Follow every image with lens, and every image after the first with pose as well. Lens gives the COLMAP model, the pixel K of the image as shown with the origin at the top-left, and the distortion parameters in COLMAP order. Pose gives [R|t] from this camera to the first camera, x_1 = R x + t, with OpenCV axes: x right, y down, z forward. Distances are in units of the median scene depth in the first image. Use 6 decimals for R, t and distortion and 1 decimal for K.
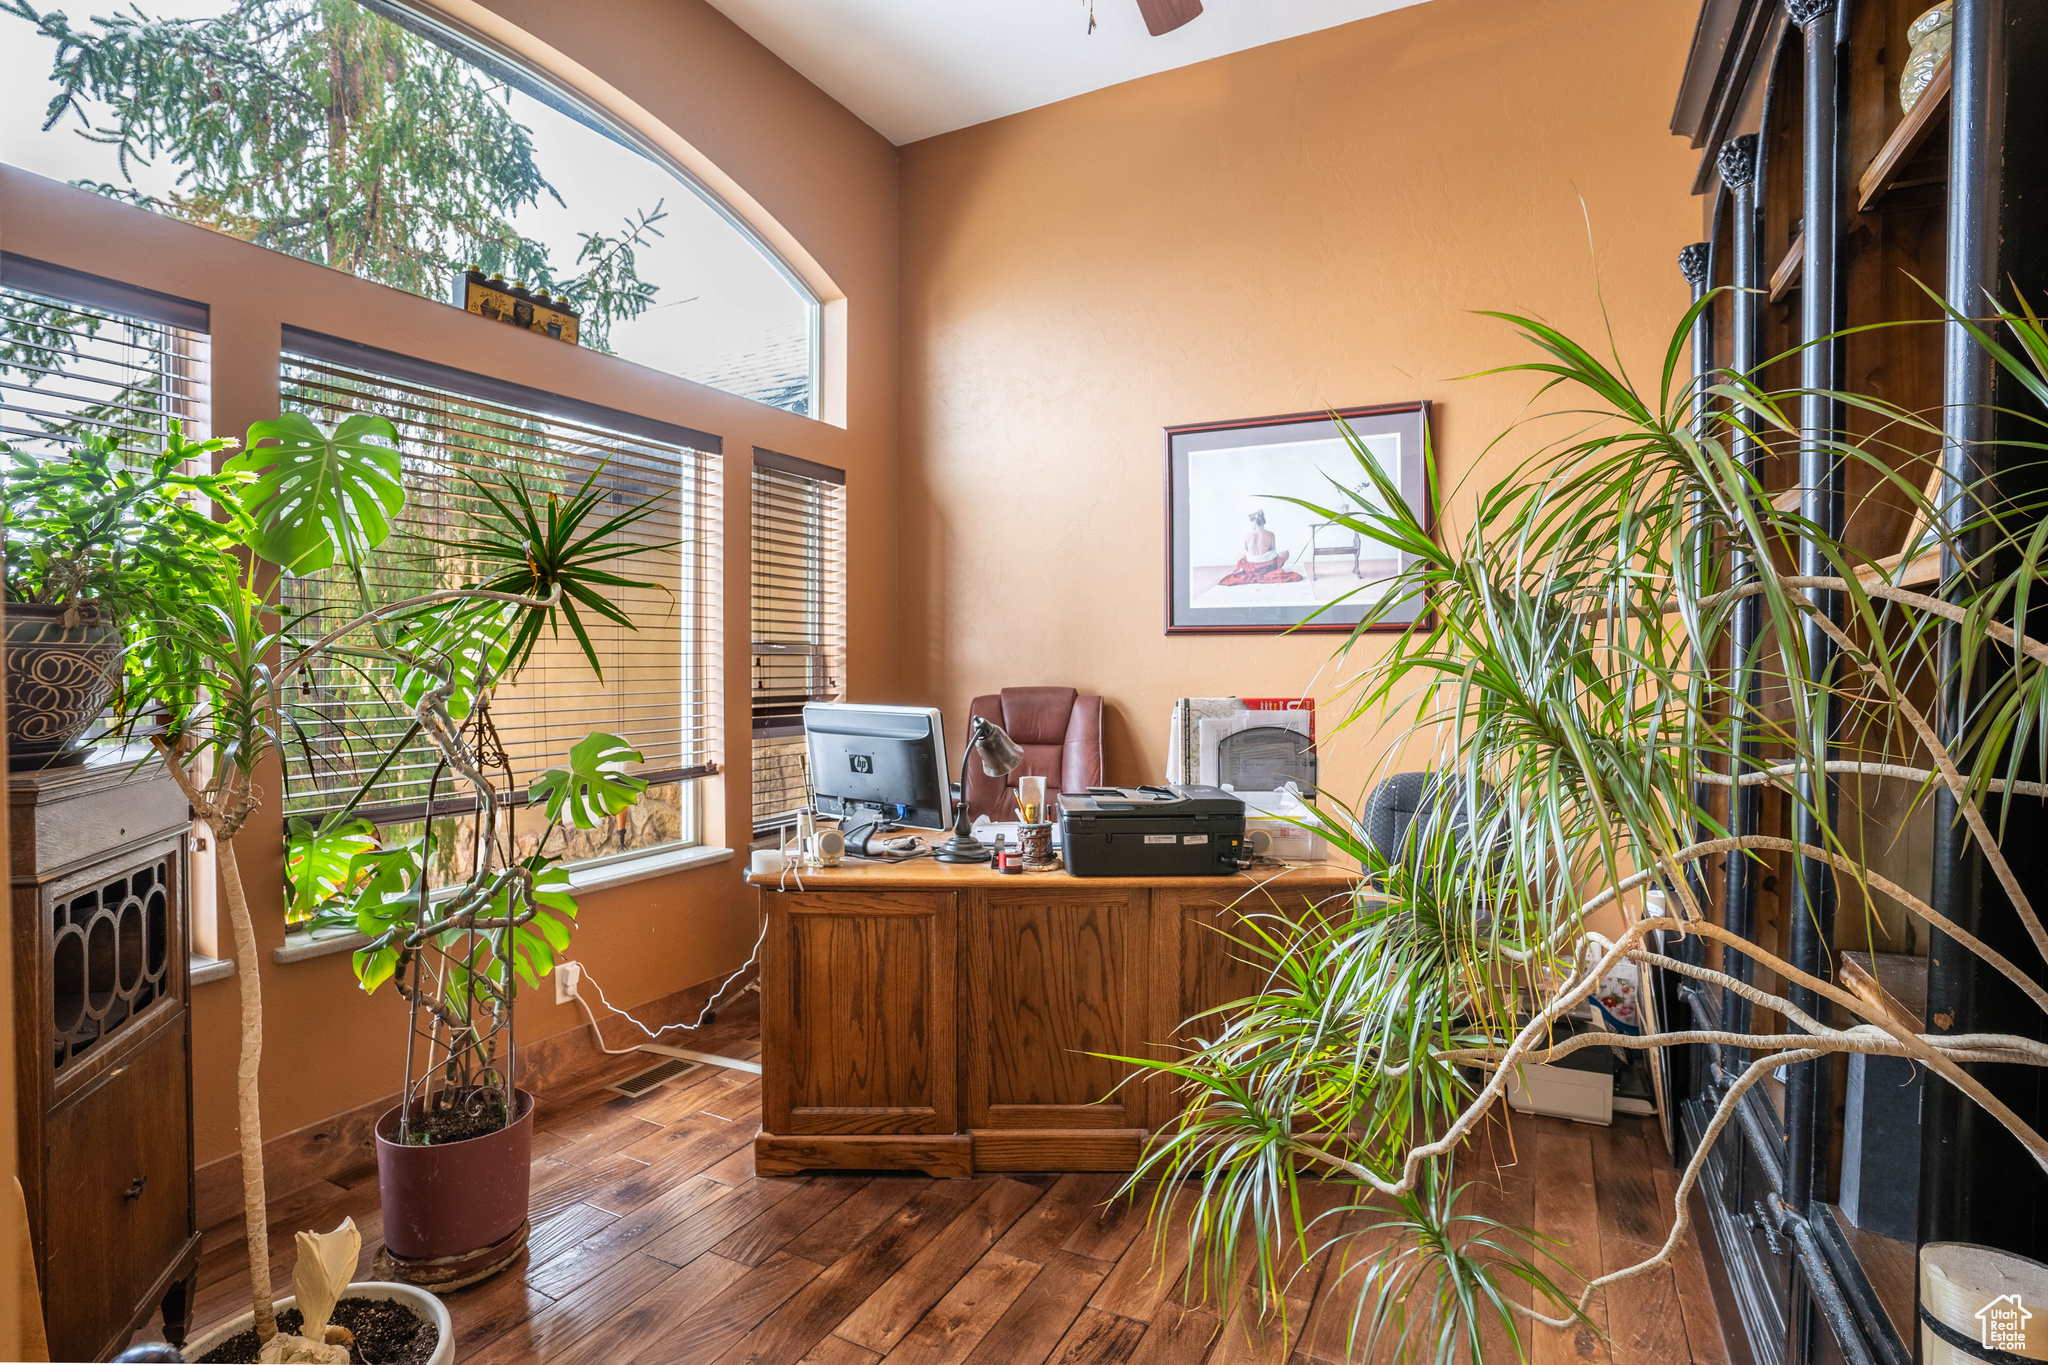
lens RADIAL K [[1019.0, 0, 1021.9], [0, 1019.0, 684.5], [0, 0, 1]] dist [-0.027700, 0.001646]
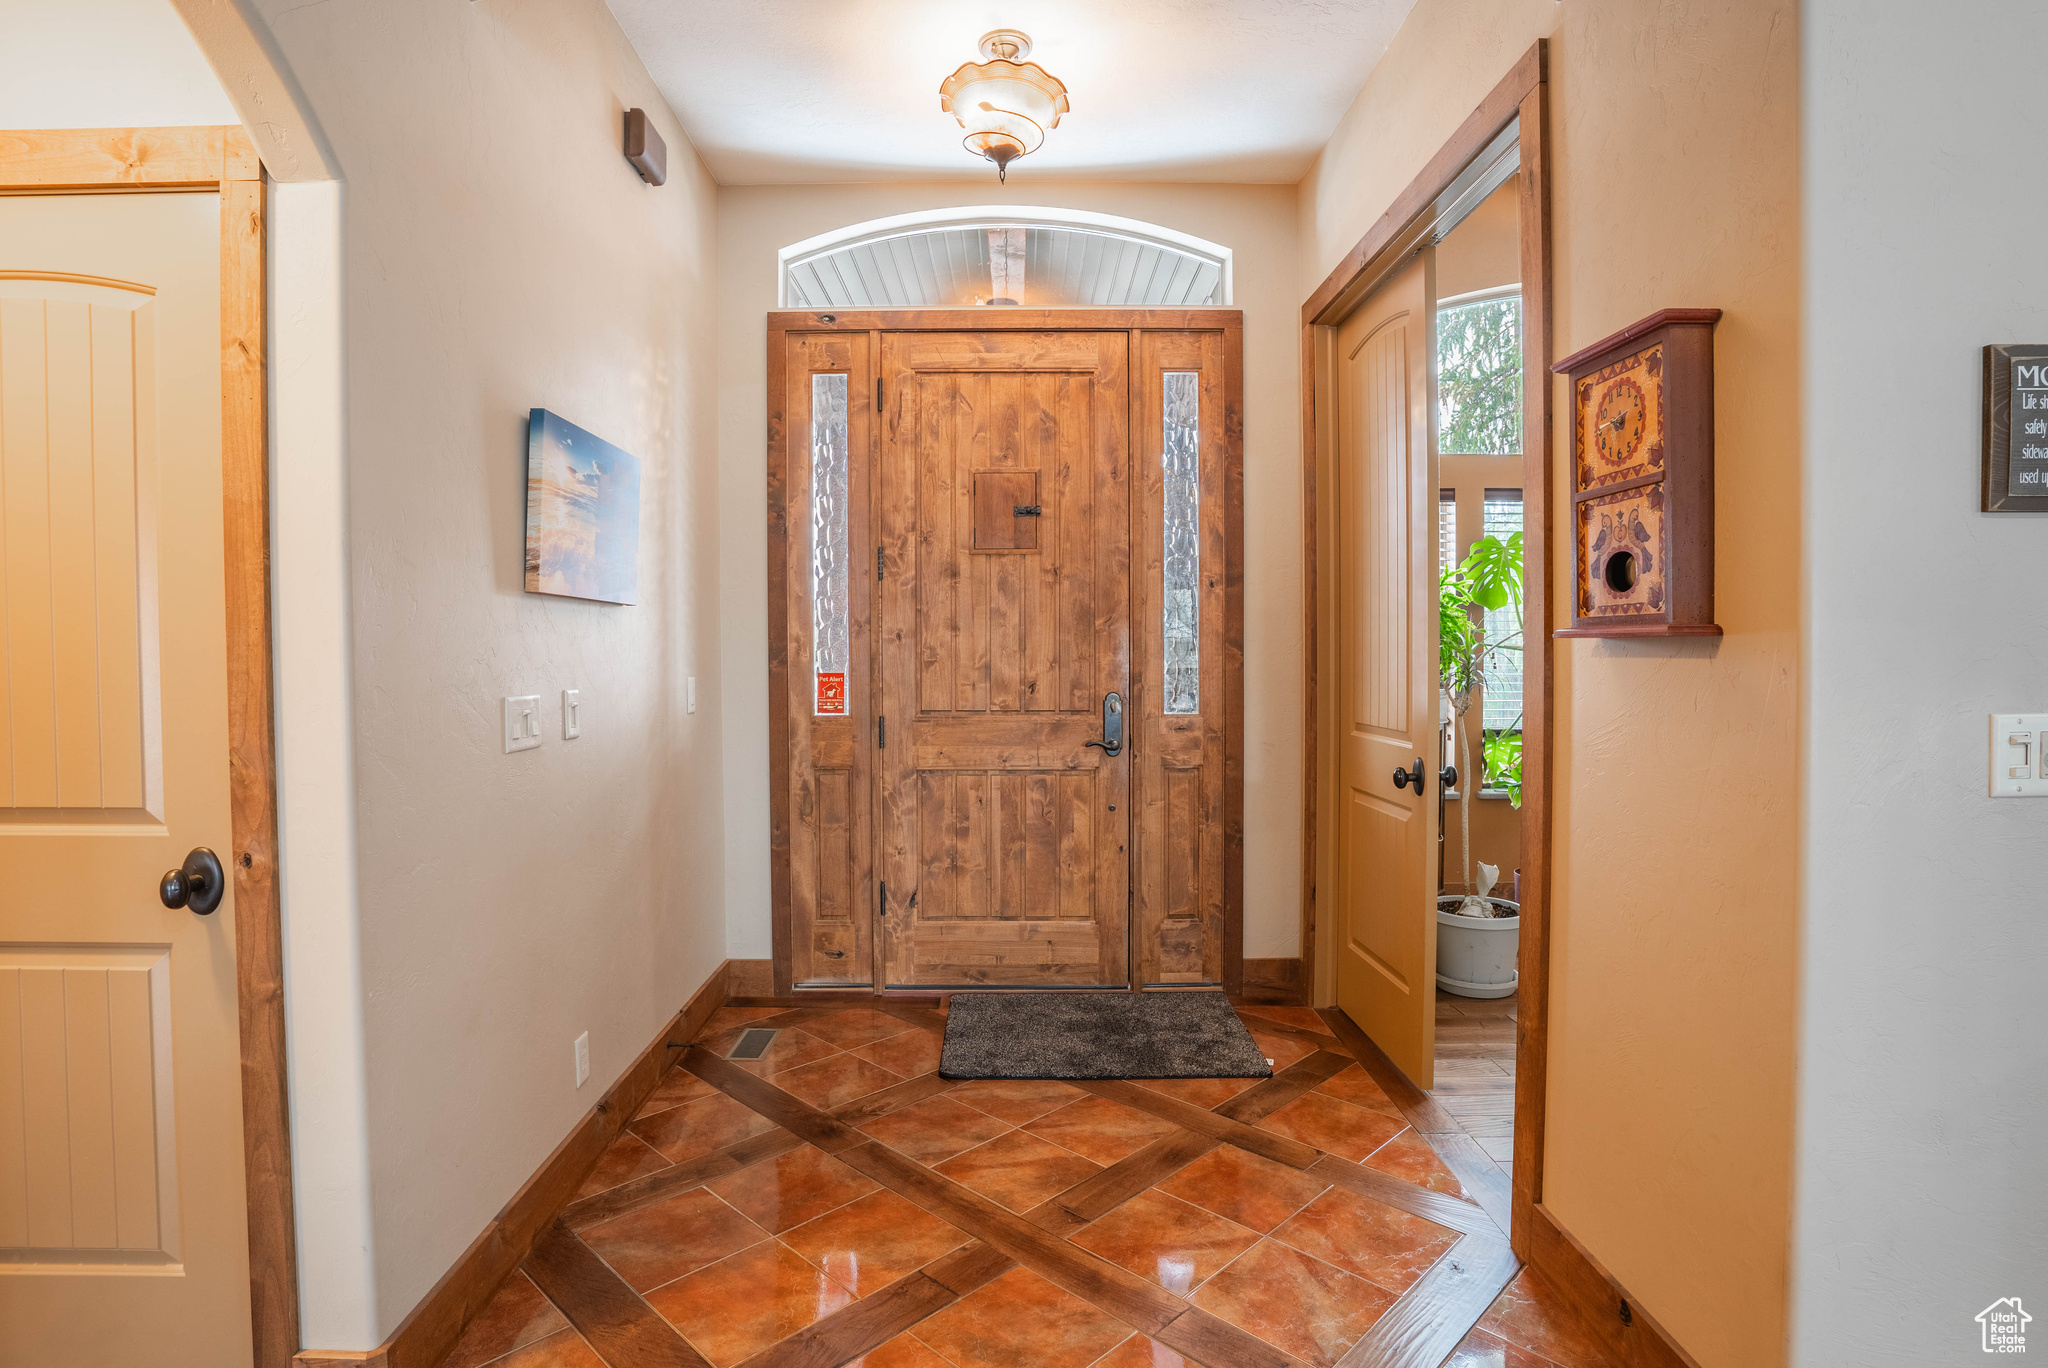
lens RADIAL K [[1019.0, 0, 1020.7], [0, 1019.0, 678.9], [0, 0, 1]] dist [-0.027700, 0.001646]
pose [[0.476278, 0.019918, -0.879069, 0.746232], [-0.011997, 0.999798, 0.016154, 0.011504], [0.879213, 0.002853, 0.476420, -0.963697]]
